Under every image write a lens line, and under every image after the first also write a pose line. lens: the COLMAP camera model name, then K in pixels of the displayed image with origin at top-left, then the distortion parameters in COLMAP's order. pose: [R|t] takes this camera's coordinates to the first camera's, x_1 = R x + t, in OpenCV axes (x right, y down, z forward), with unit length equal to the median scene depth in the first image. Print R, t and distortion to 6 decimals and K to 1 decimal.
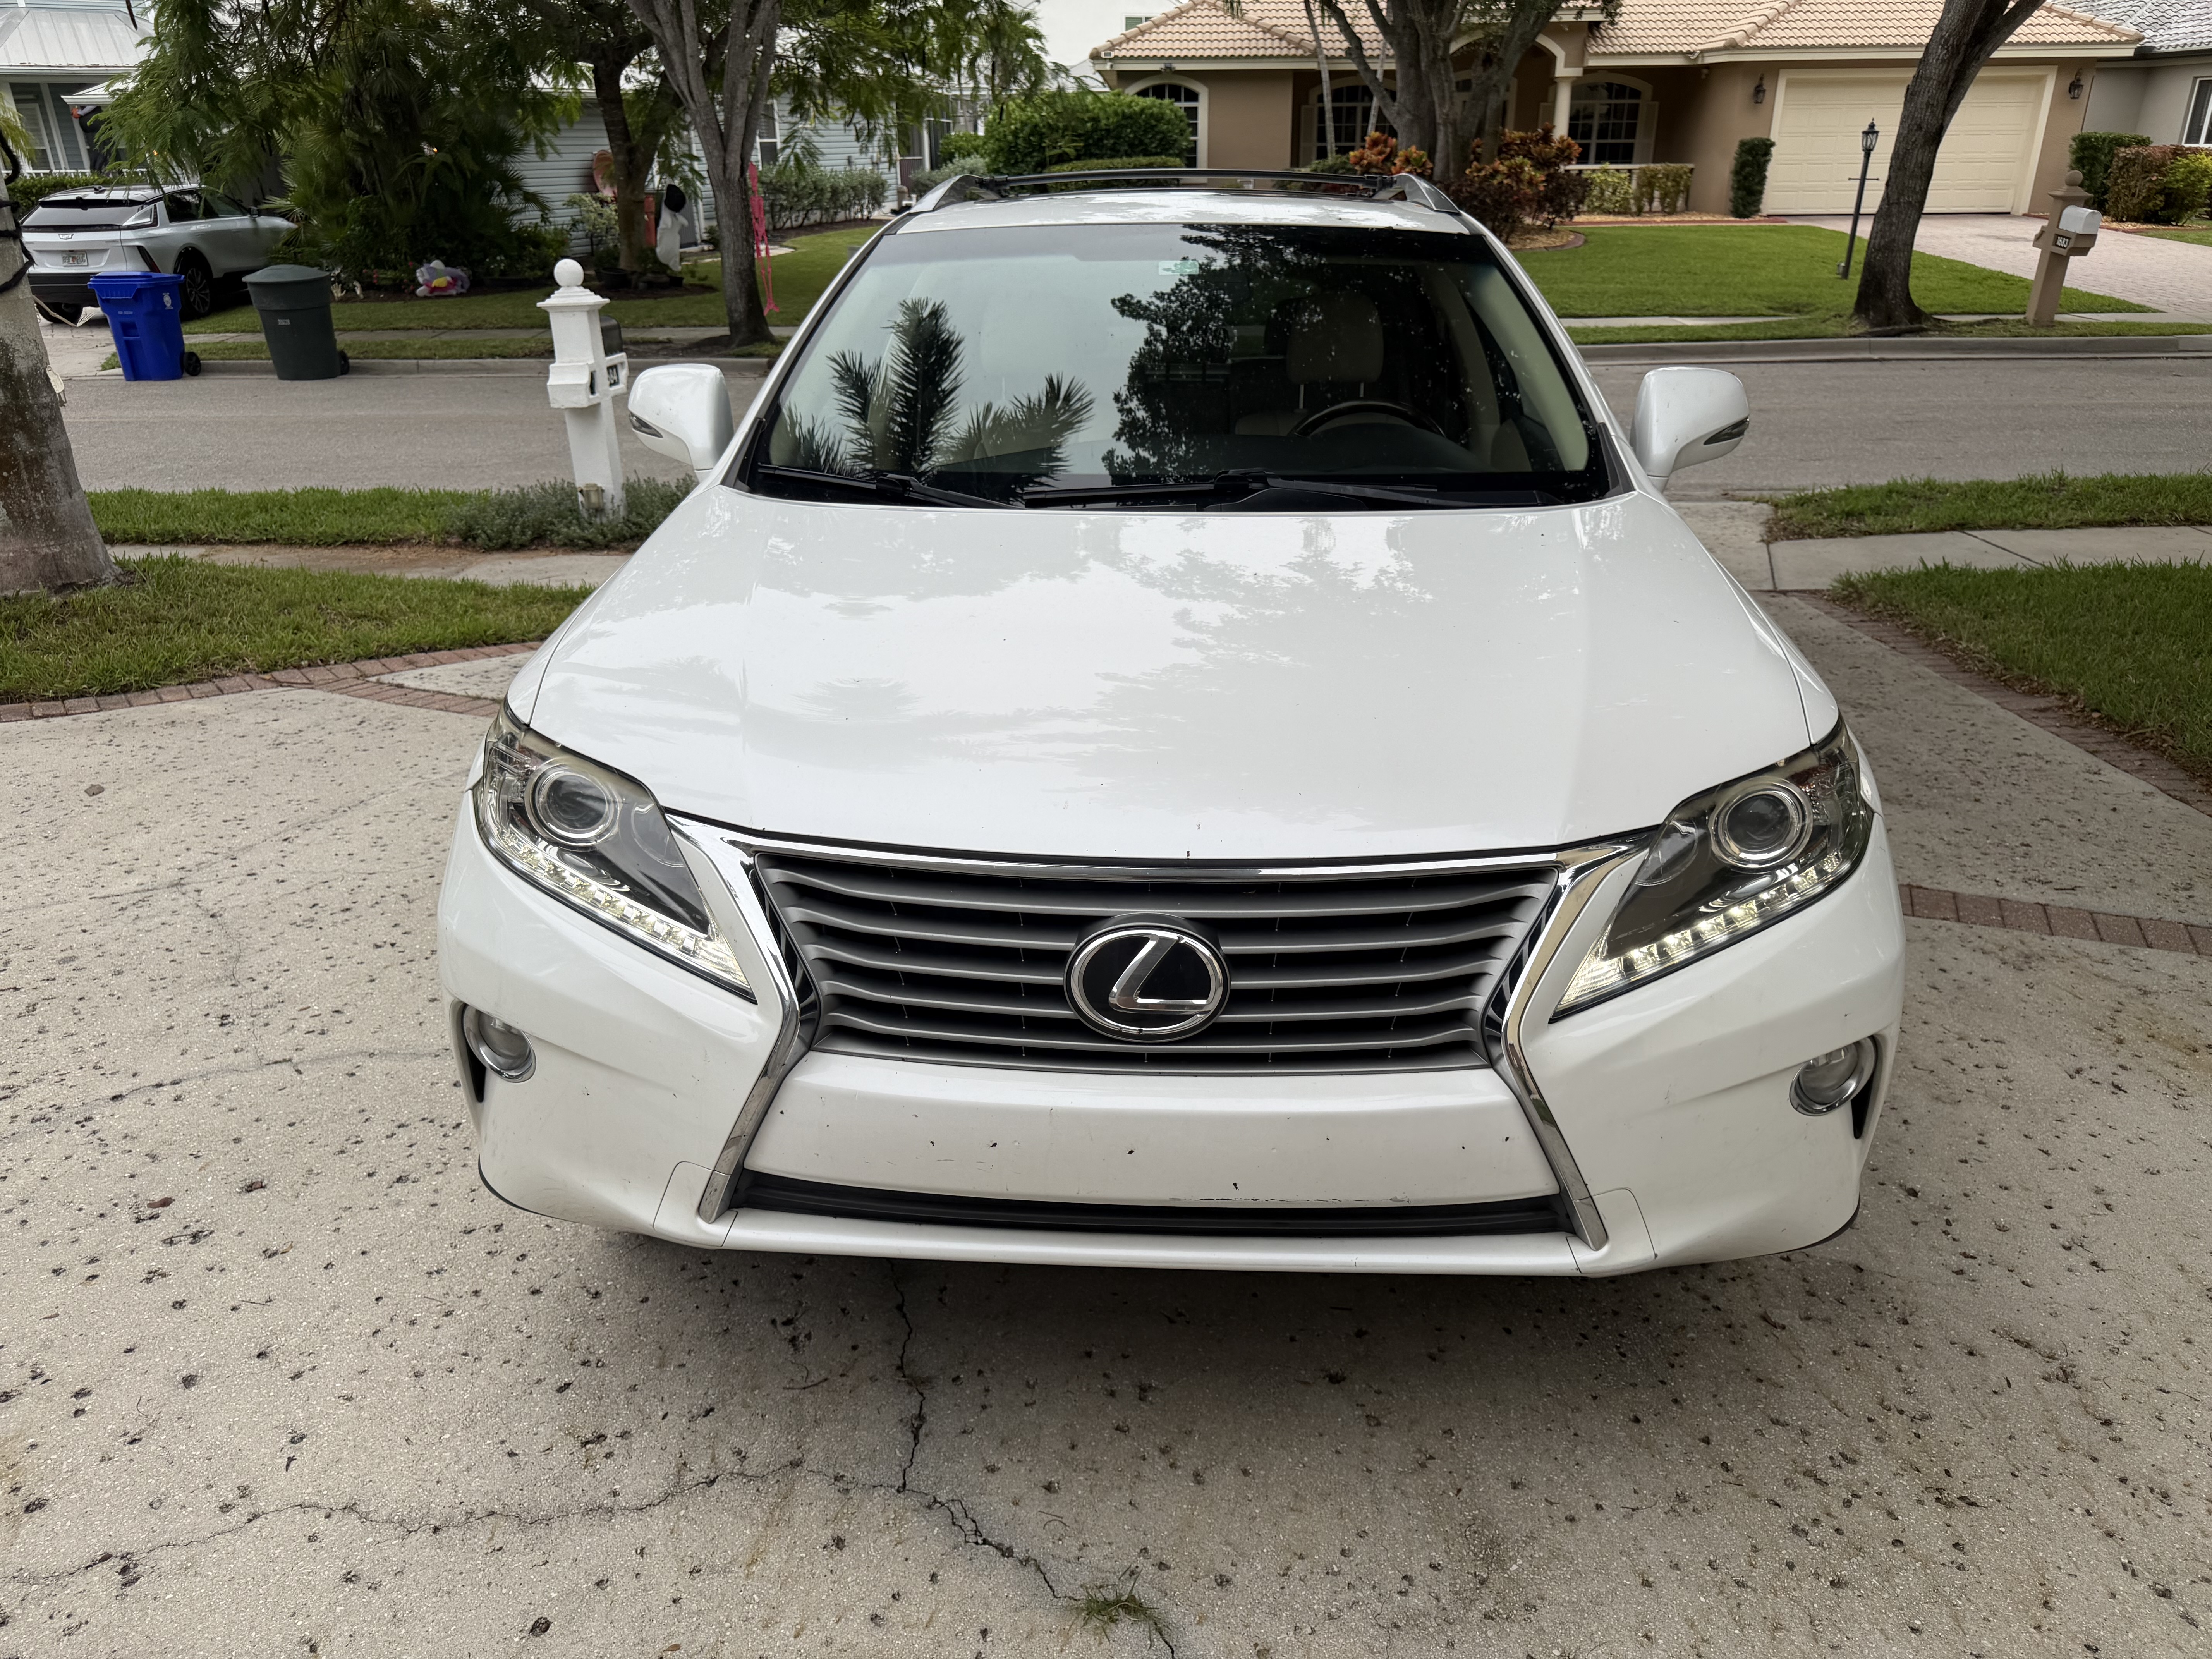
lens RADIAL K [[1585.0, 0, 1106.2], [0, 1585.0, 831.2], [0, 0, 1]] dist [0.011212, -0.015476]
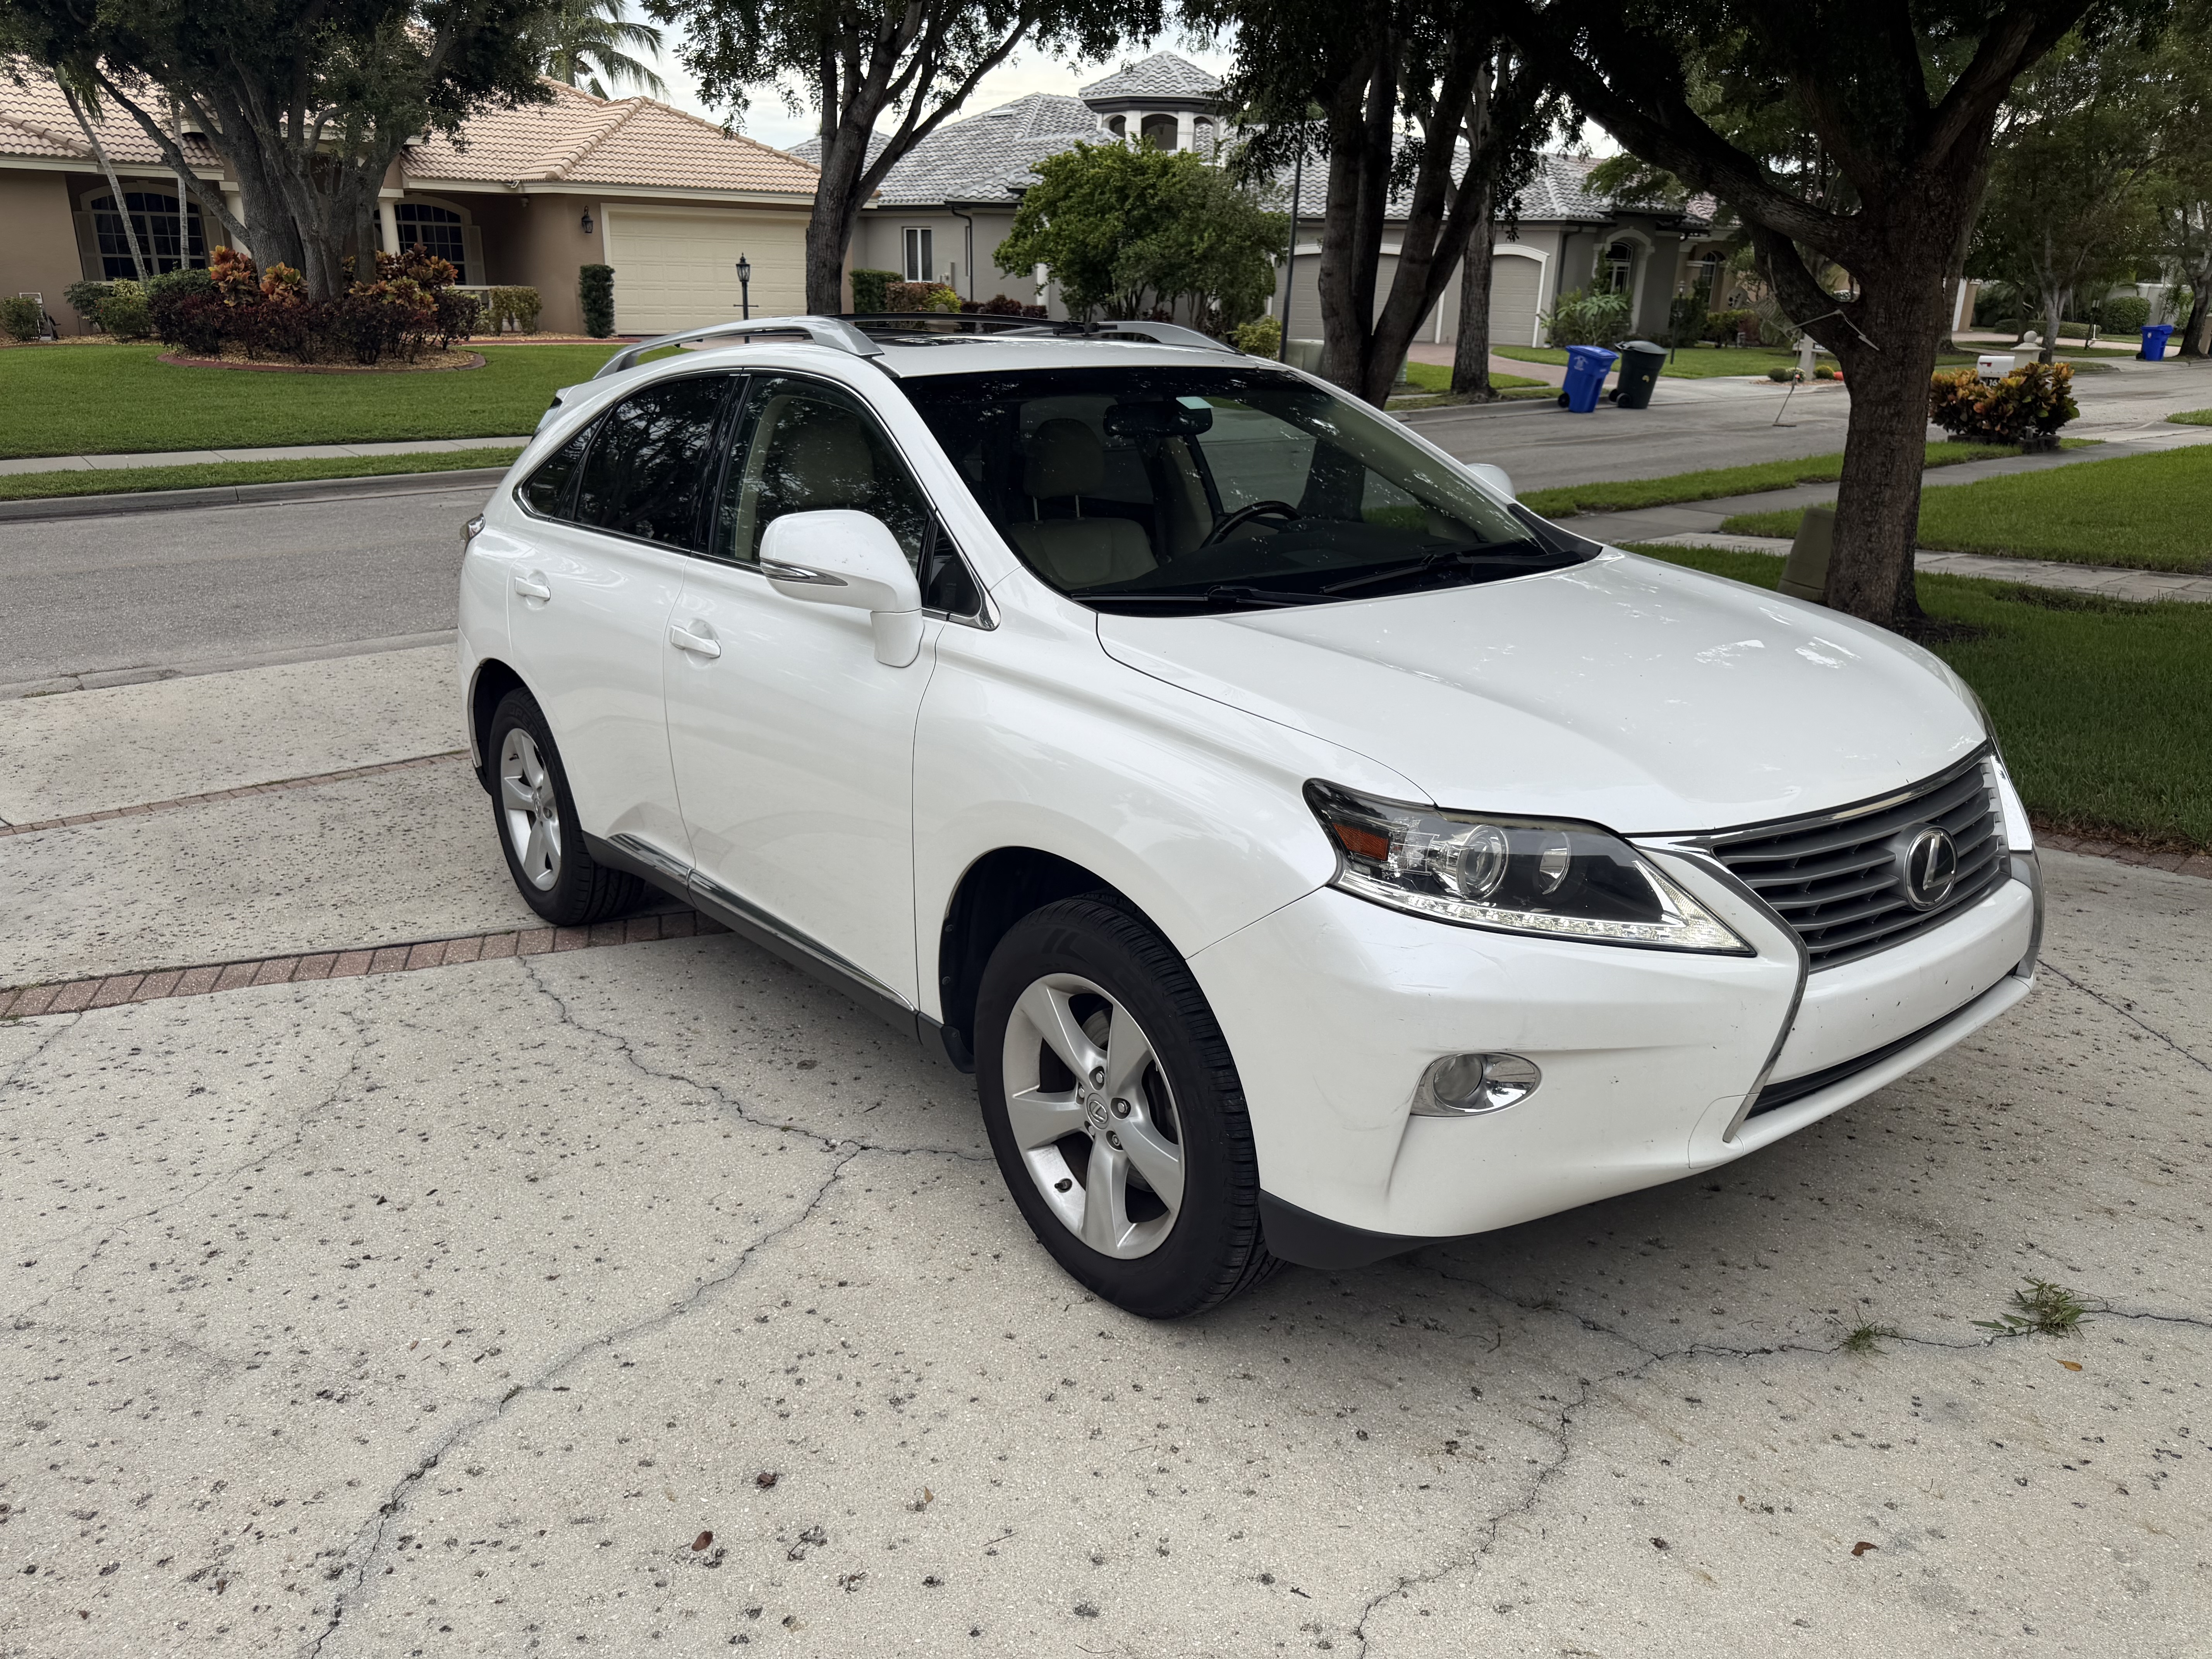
lens RADIAL K [[1585.0, 0, 1104.4], [0, 1585.0, 824.6], [0, 0, 1]] dist [0.011212, -0.015476]
pose [[0.749555, -0.192246, 0.633410, -0.096501], [0.235577, 0.971721, 0.016153, -0.009859], [-0.618603, 0.137110, 0.773648, 0.019852]]
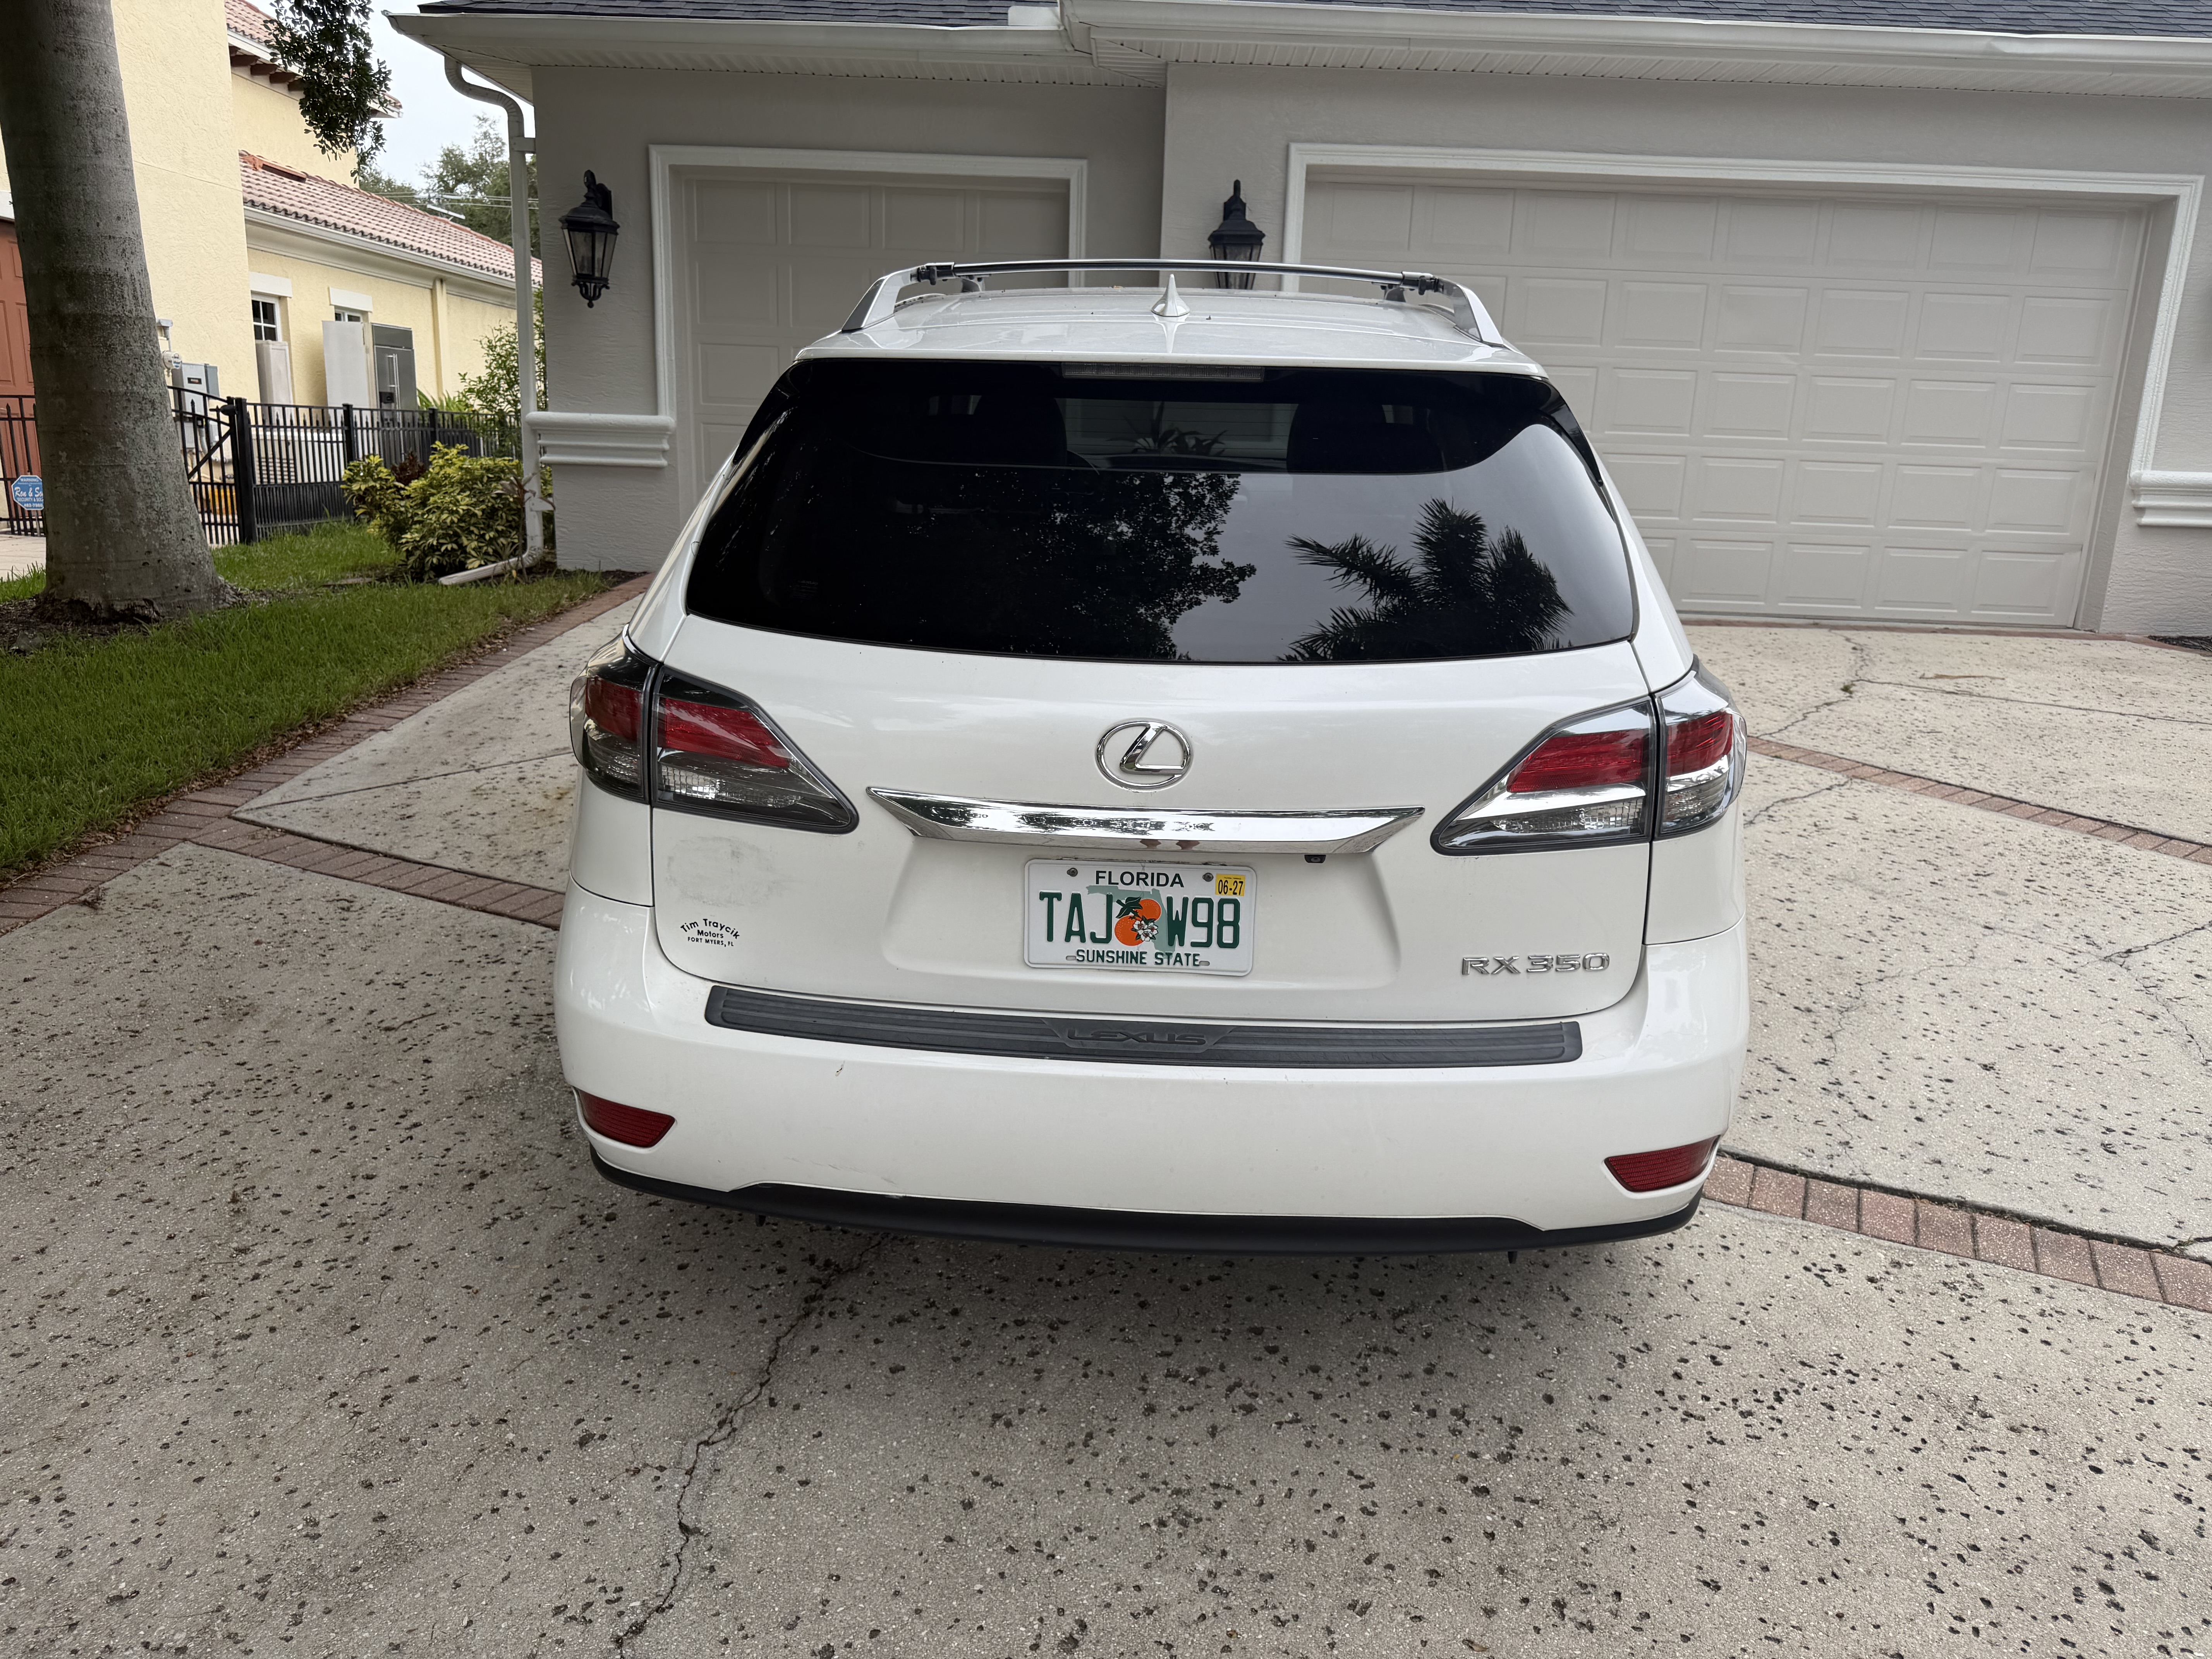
lens RADIAL K [[1585.0, 0, 1114.6], [0, 1585.0, 827.8], [0, 0, 1]] dist [0.011212, -0.015476]
pose [[-0.999735, -0.018958, -0.013049, 0.011978], [-0.022993, 0.798216, 0.601932, -0.107310], [-0.000996, 0.602073, -0.798441, 0.293473]]
